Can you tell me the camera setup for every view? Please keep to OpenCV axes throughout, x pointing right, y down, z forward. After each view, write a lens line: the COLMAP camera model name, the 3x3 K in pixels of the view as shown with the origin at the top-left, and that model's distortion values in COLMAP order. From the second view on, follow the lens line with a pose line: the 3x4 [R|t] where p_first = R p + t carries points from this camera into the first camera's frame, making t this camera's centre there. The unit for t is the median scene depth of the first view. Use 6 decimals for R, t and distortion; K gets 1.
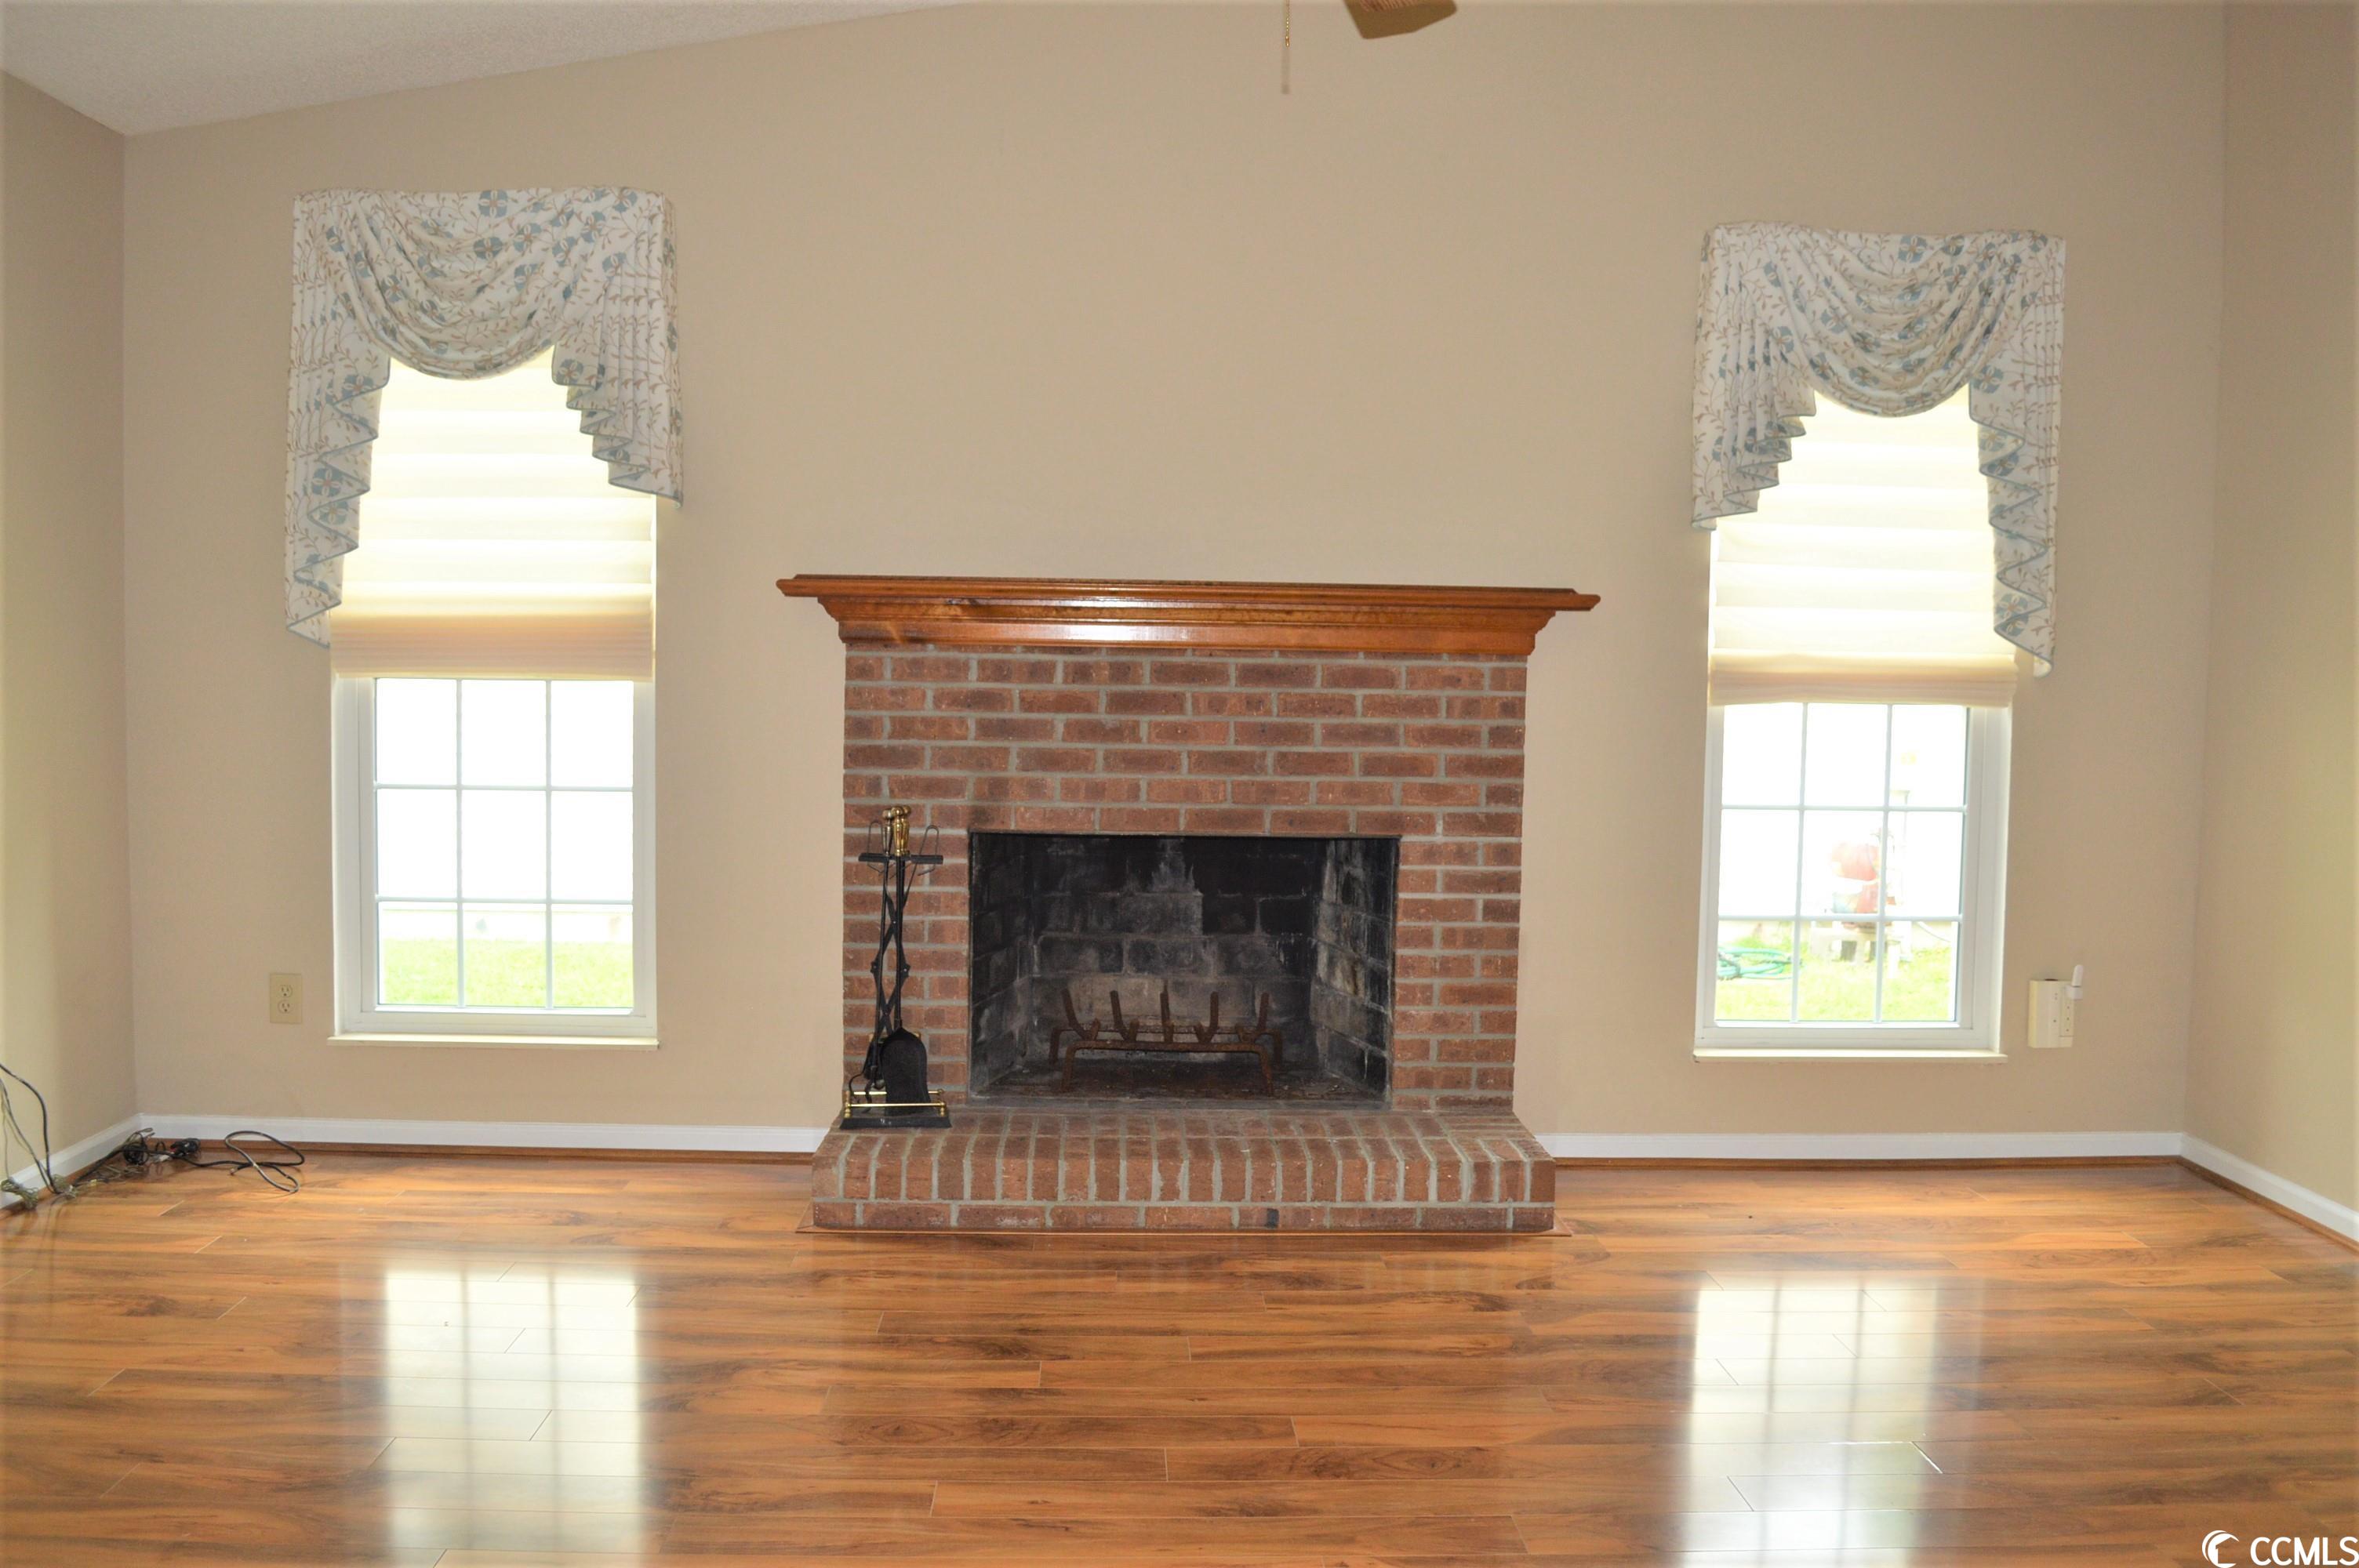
lens RADIAL K [[1927.8, 0, 1183.2], [0, 1927.8, 780.7], [0, 0, 1]] dist [-0.070838, -0.003303]
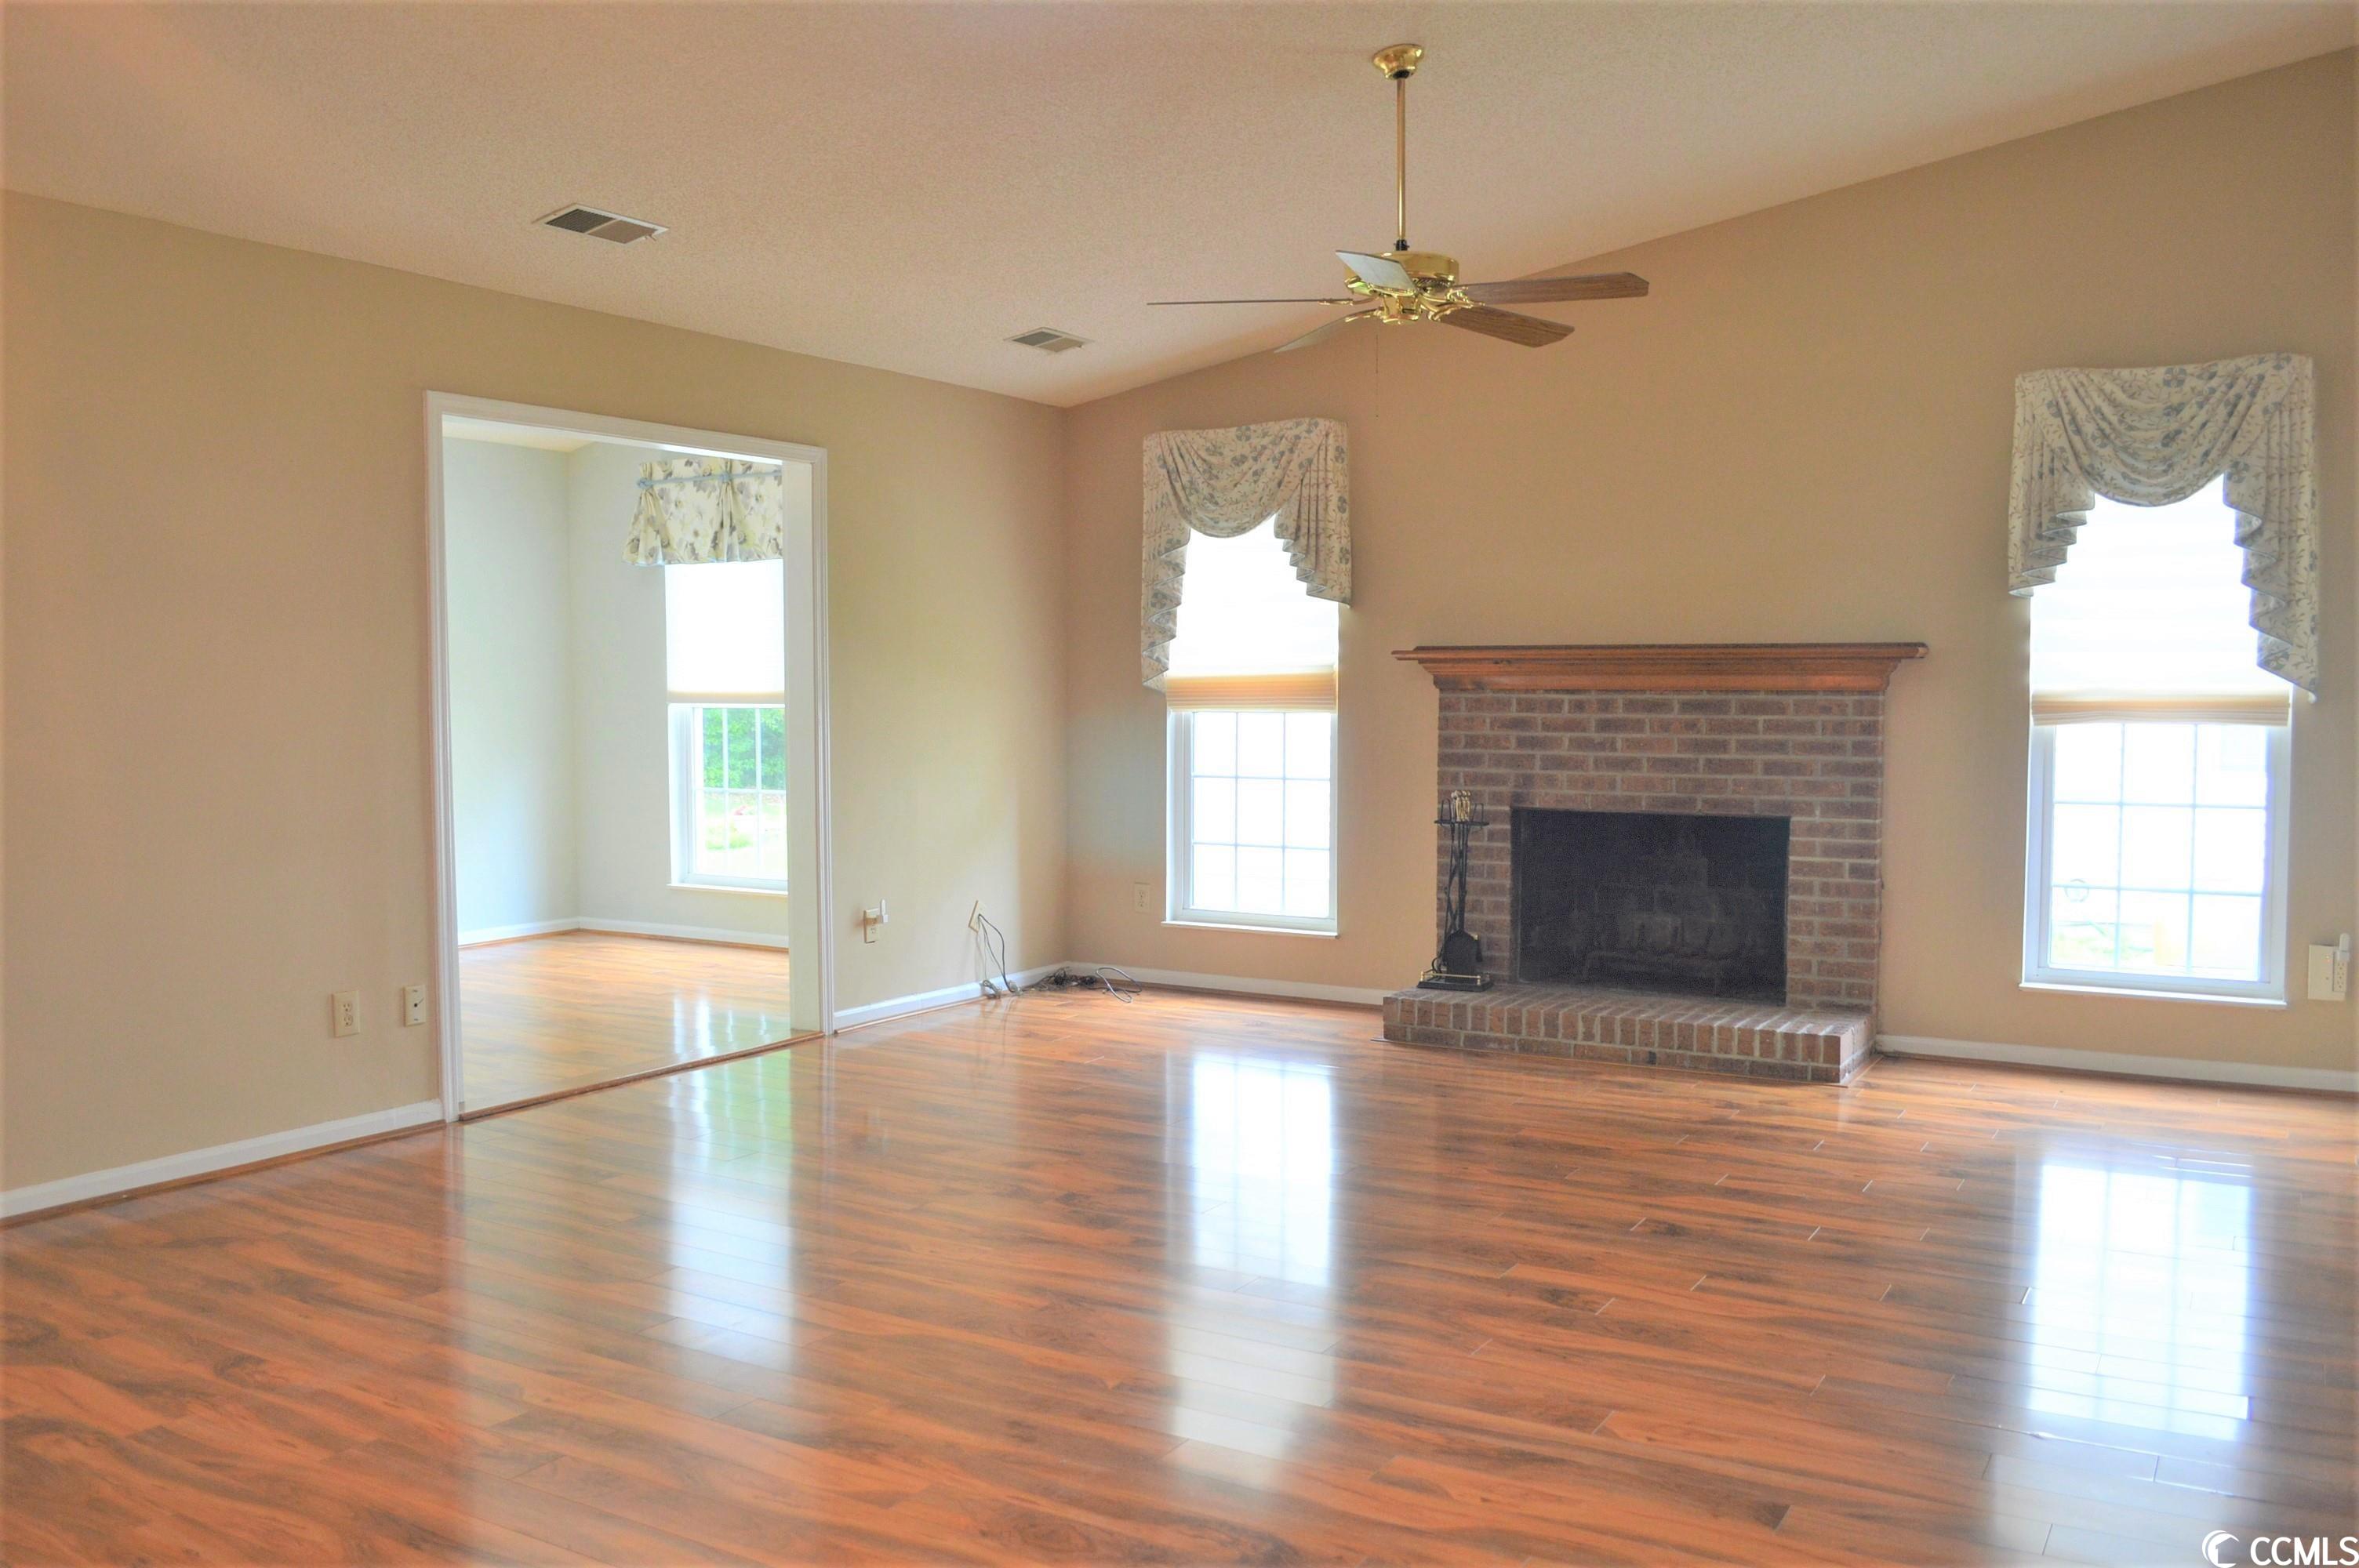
lens RADIAL K [[1927.8, 0, 1180.4], [0, 1927.8, 784.5], [0, 0, 1]] dist [-0.070838, -0.003303]
pose [[0.838470, 0.012208, -0.544810, 0.517207], [-0.019130, 0.999792, -0.007038, 0.023583], [0.544611, 0.016323, 0.838530, -0.459886]]
